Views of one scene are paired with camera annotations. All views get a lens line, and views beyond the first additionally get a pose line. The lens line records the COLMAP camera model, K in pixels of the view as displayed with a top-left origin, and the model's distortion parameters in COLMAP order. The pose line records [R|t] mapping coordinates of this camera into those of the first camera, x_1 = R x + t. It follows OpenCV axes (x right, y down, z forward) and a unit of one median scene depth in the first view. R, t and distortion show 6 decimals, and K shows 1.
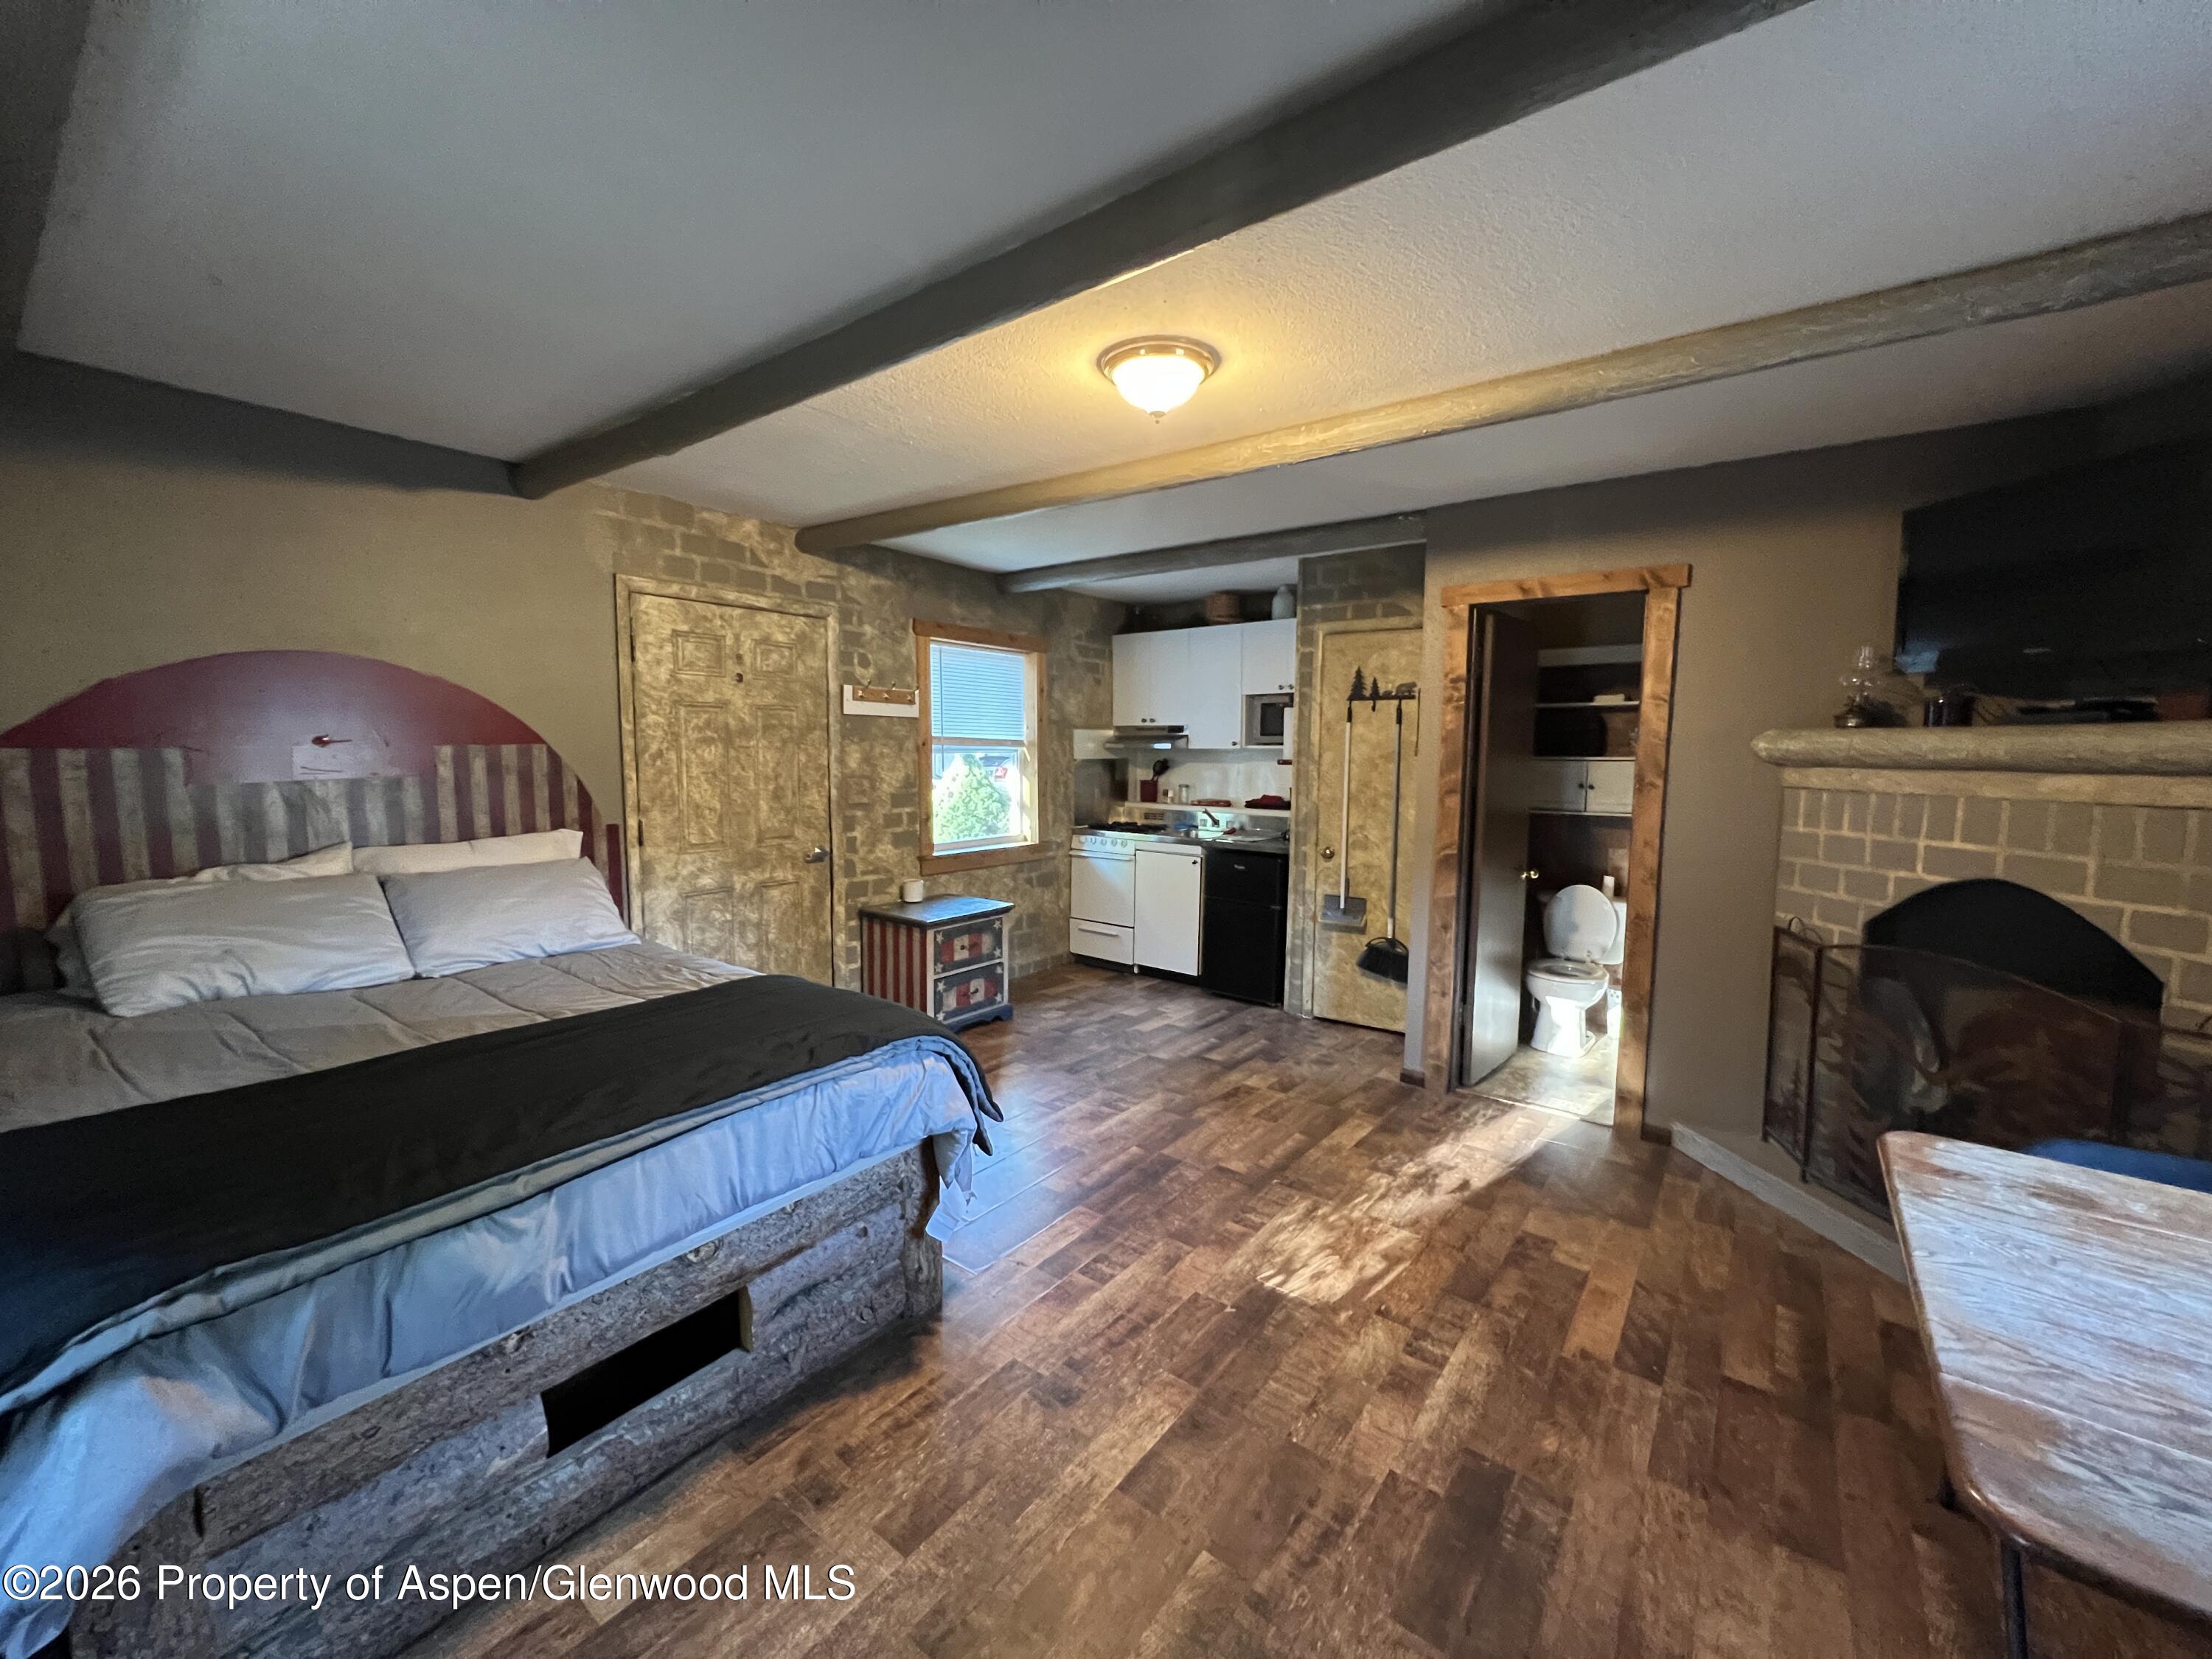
lens RADIAL K [[884.5, 0, 1102.0], [0, 884.5, 833.7], [0, 0, 1]] dist [0.001328, 0.000158]
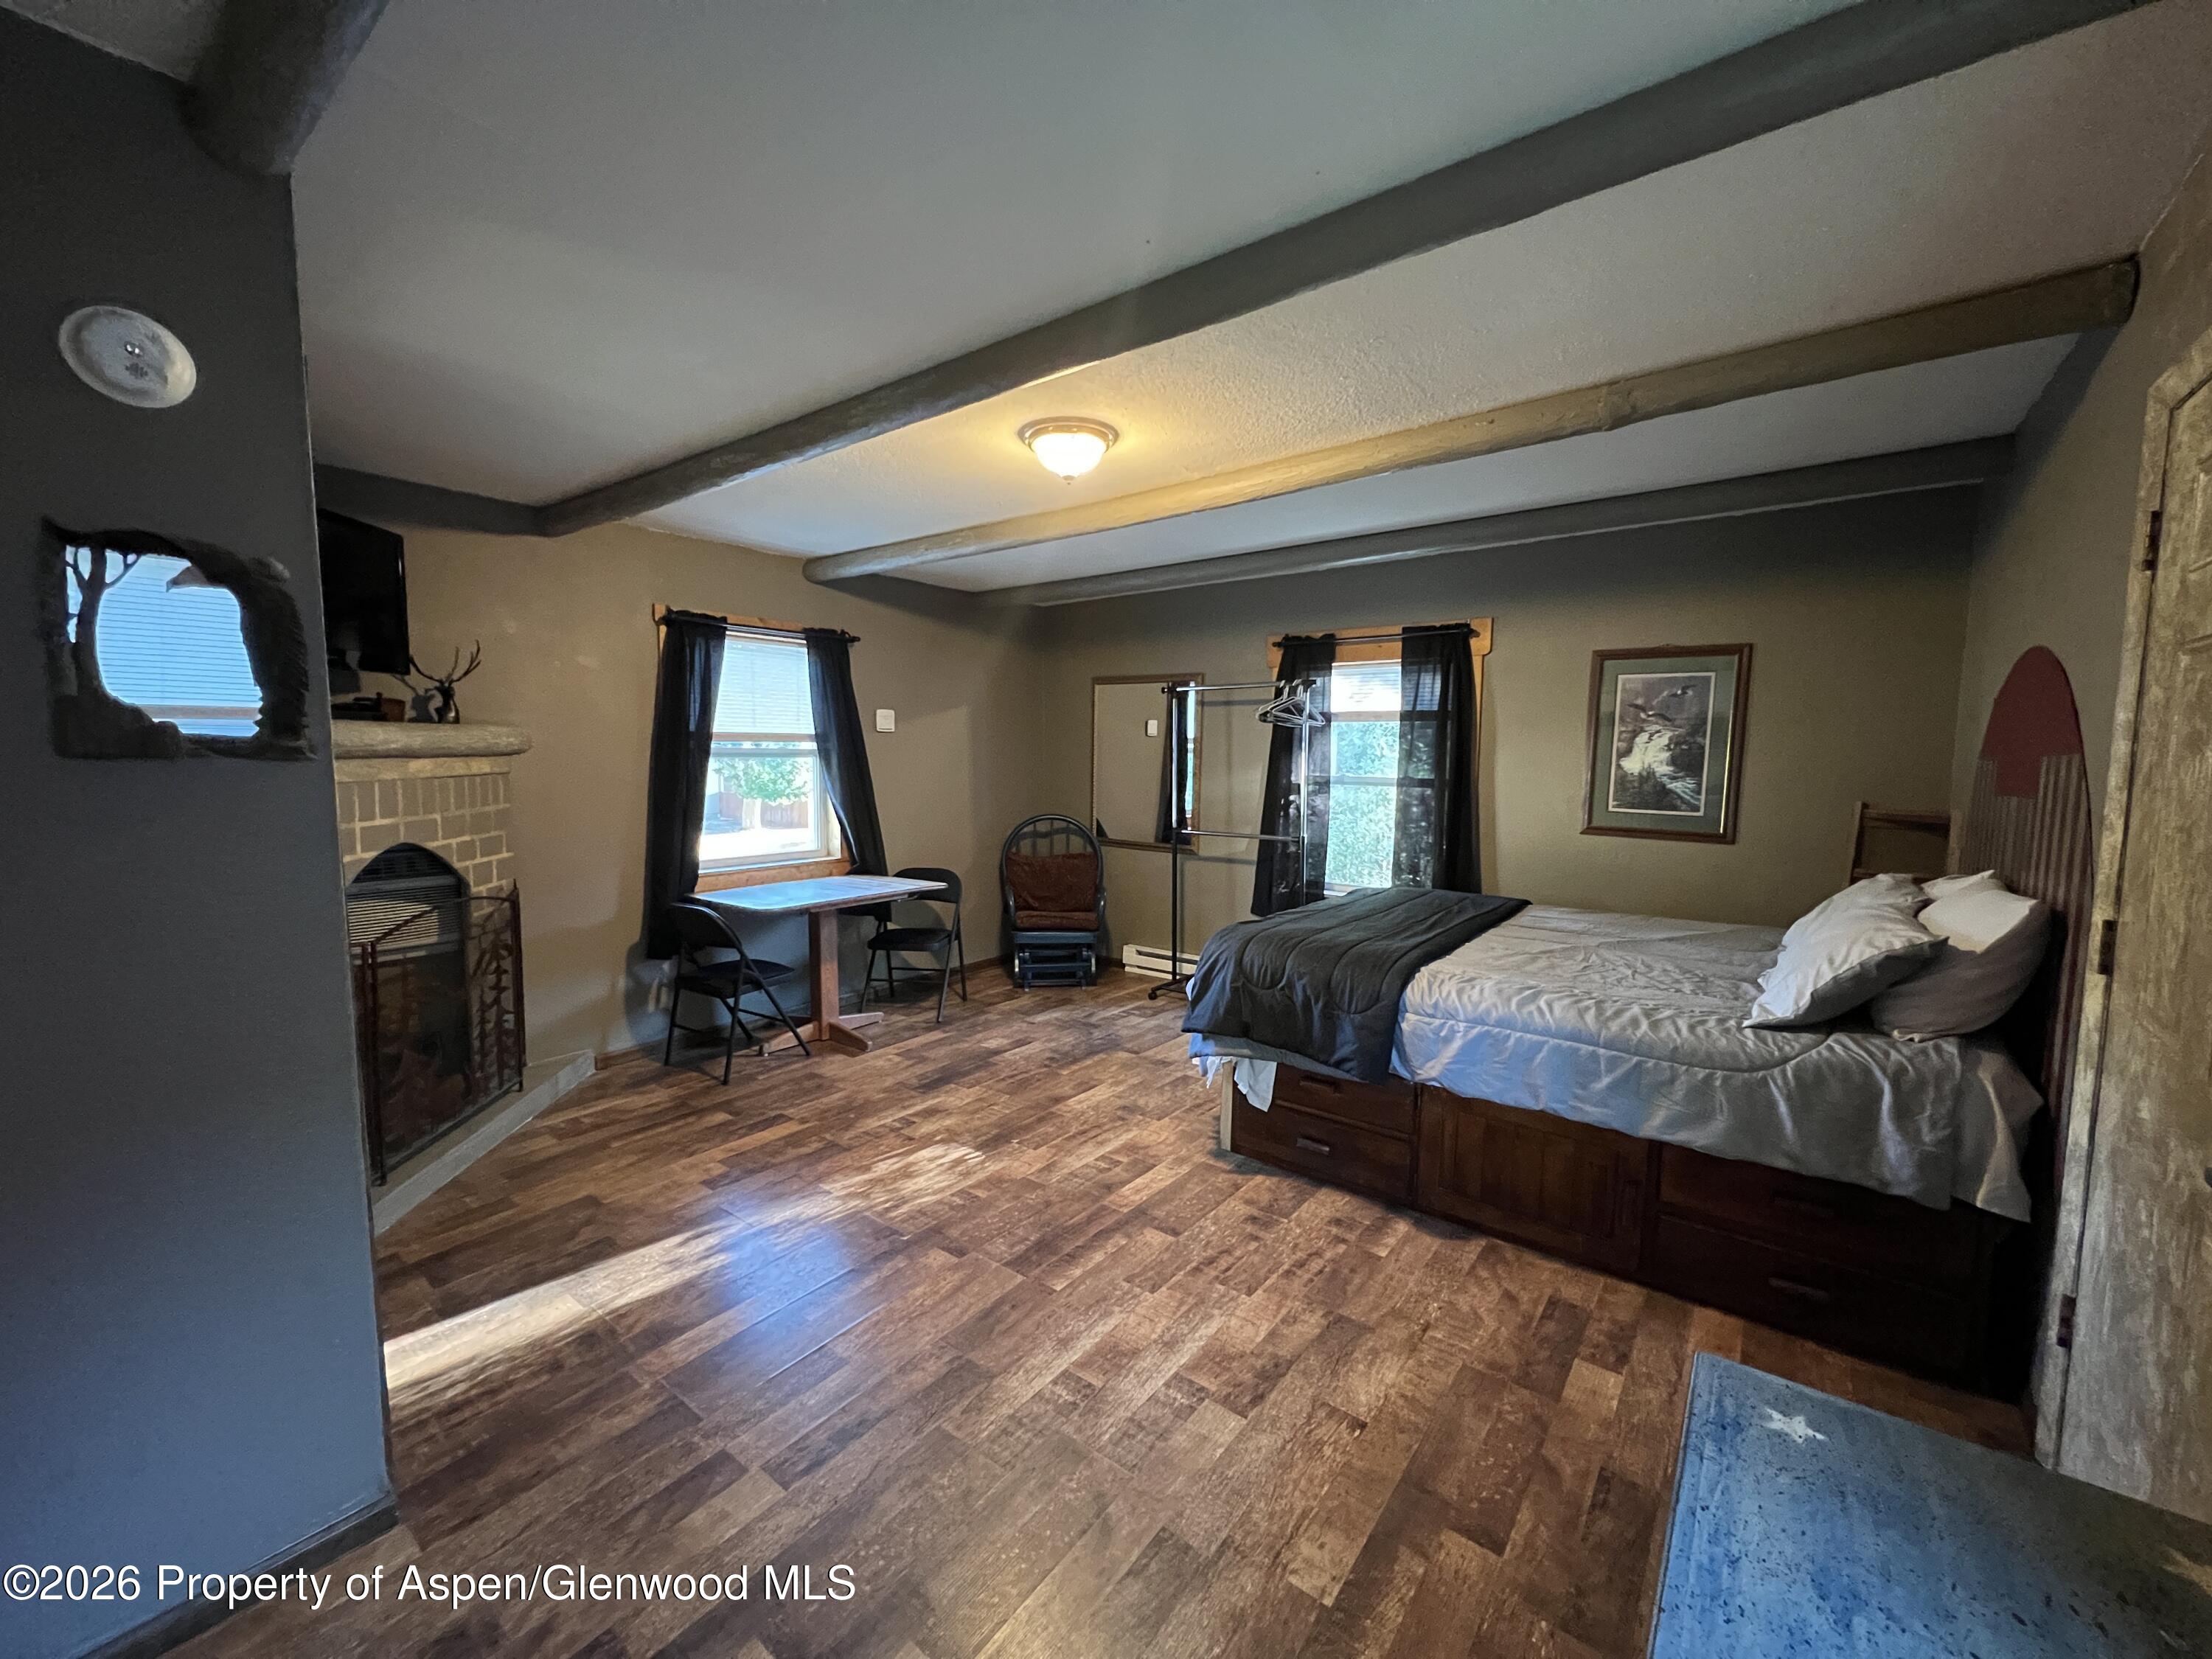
lens RADIAL K [[884.5, 0, 1102.0], [0, 884.5, 833.7], [0, 0, 1]] dist [0.001328, 0.000158]
pose [[-0.999861, -0.014011, 0.009036, -0.000821], [-0.012024, 0.981446, 0.191364, -0.115640], [-0.011550, 0.191229, -0.981478, 1.192614]]
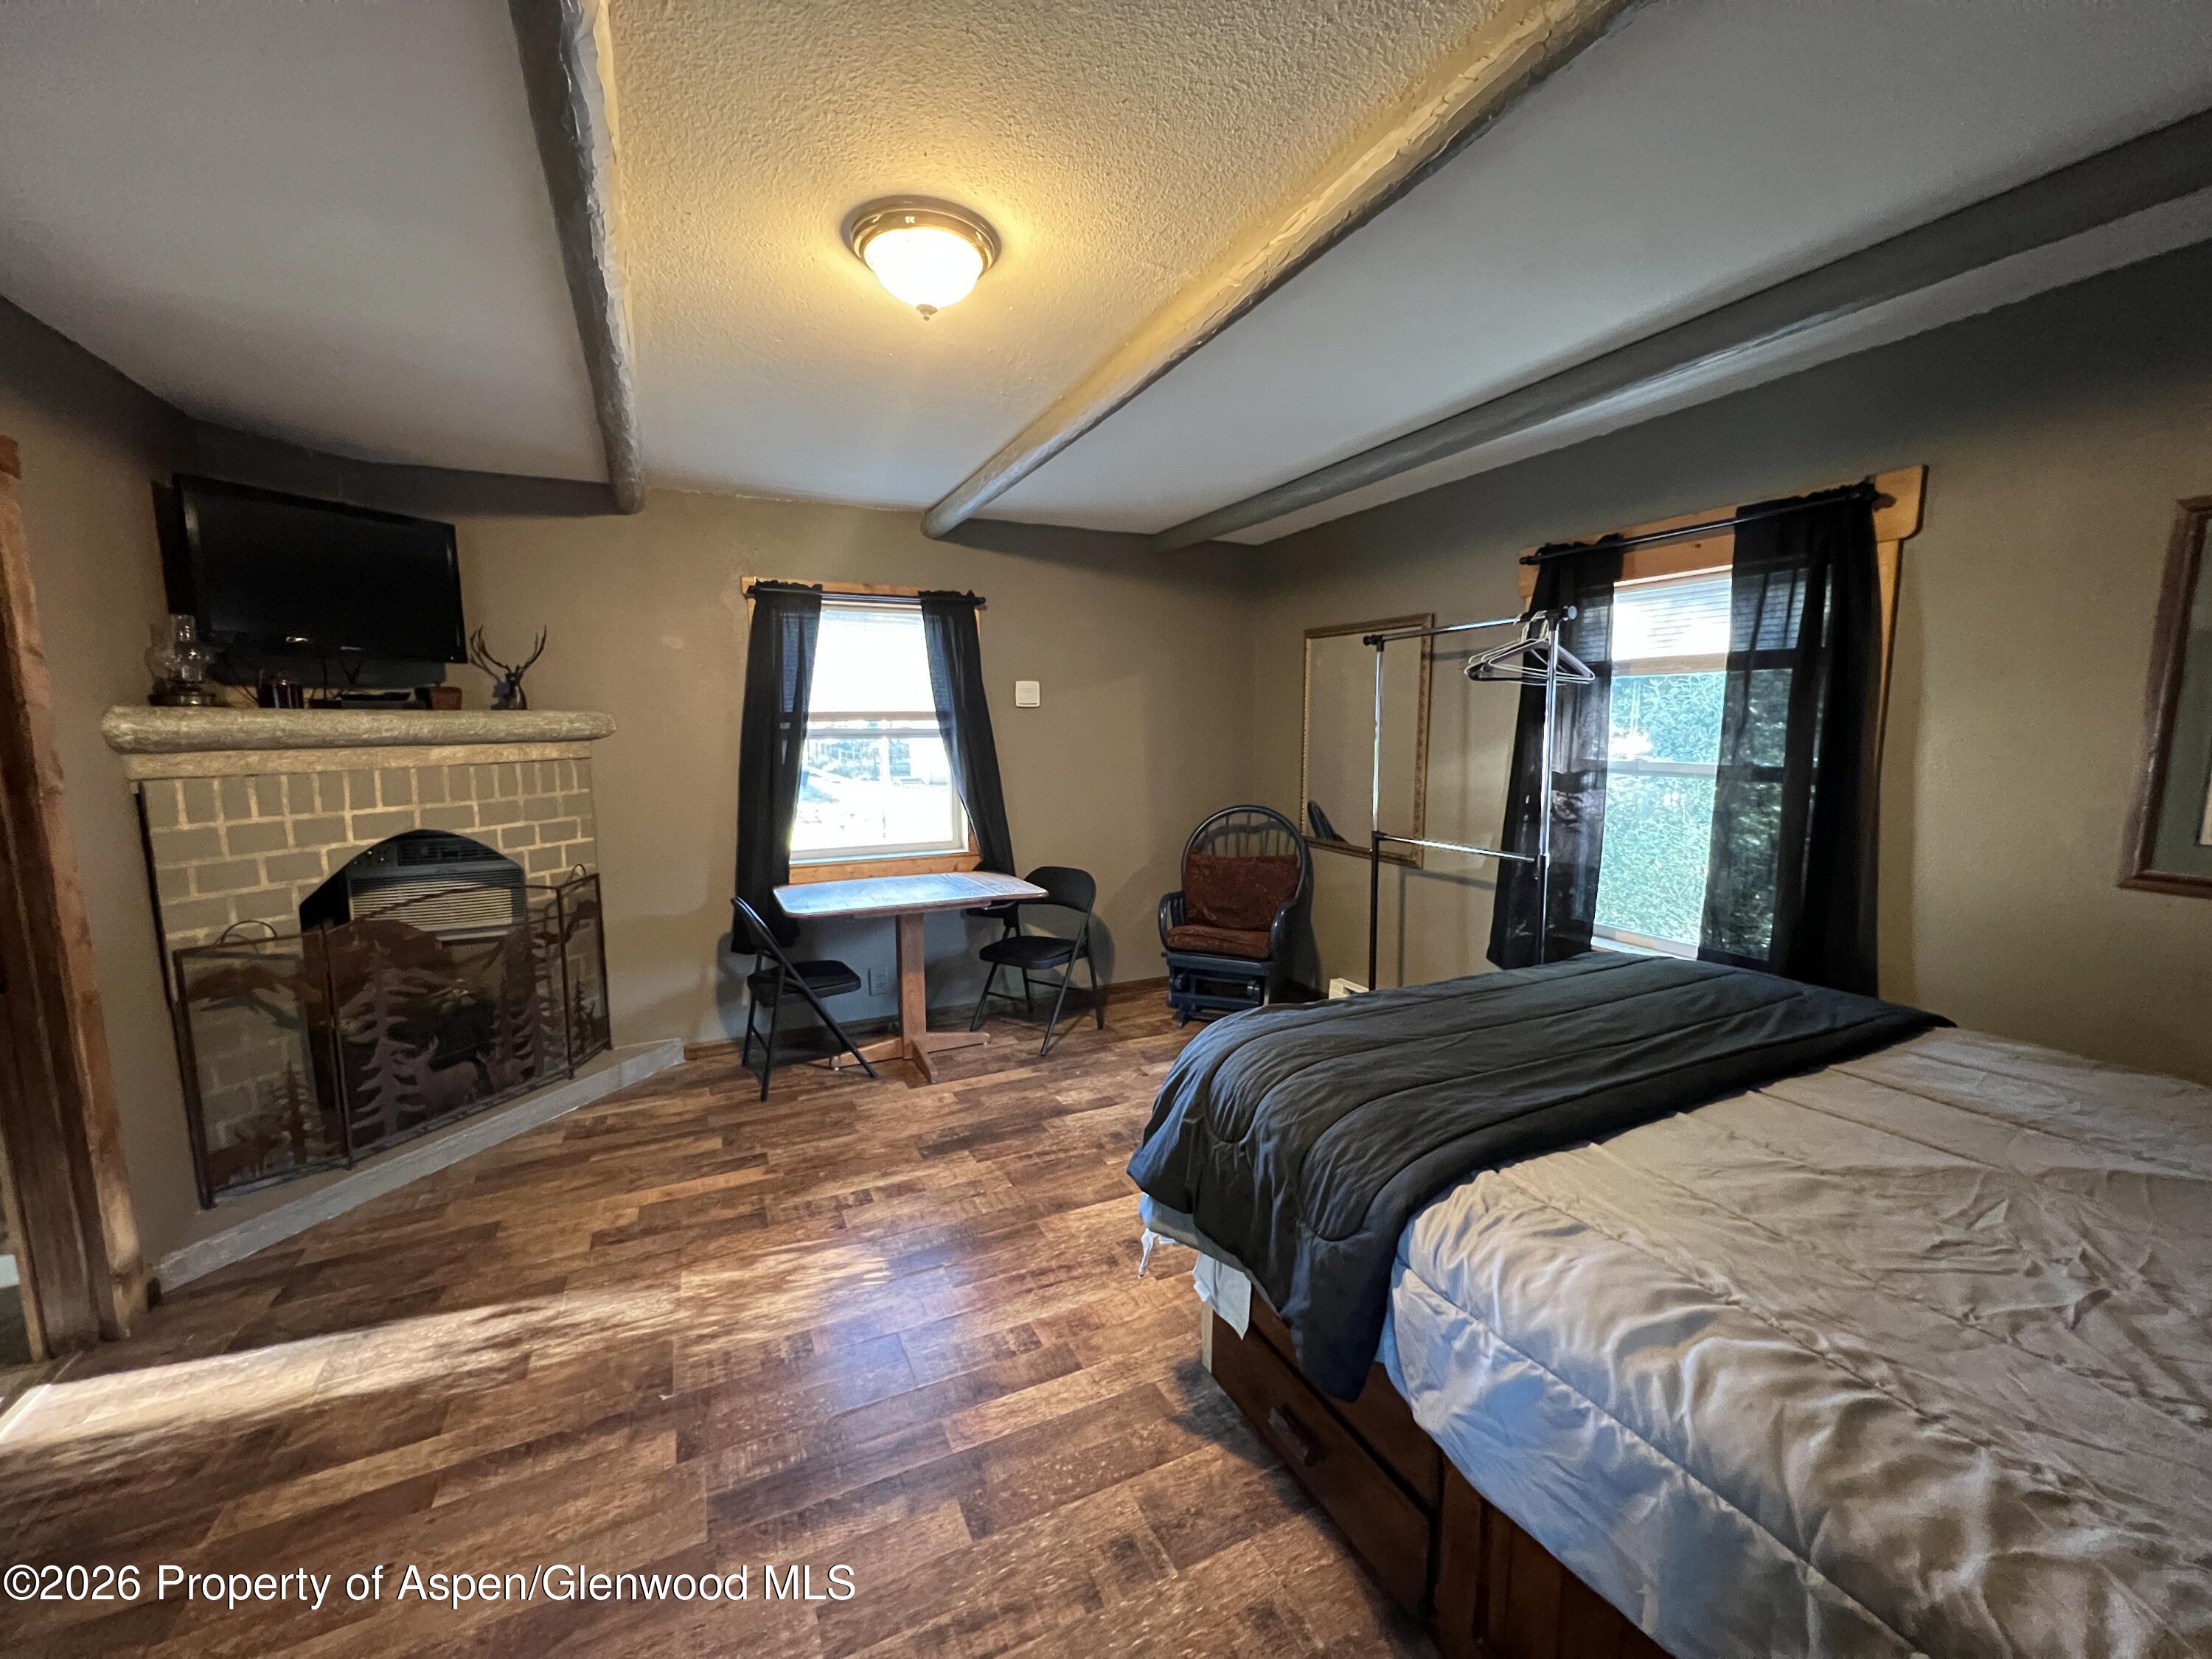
lens RADIAL K [[884.5, 0, 1102.0], [0, 884.5, 833.7], [0, 0, 1]] dist [0.001328, 0.000158]
pose [[-0.889866, -0.055821, 0.452795, -0.241340], [0.047411, 0.975798, 0.213472, -0.090927], [-0.453752, 0.211429, -0.865683, 0.888744]]
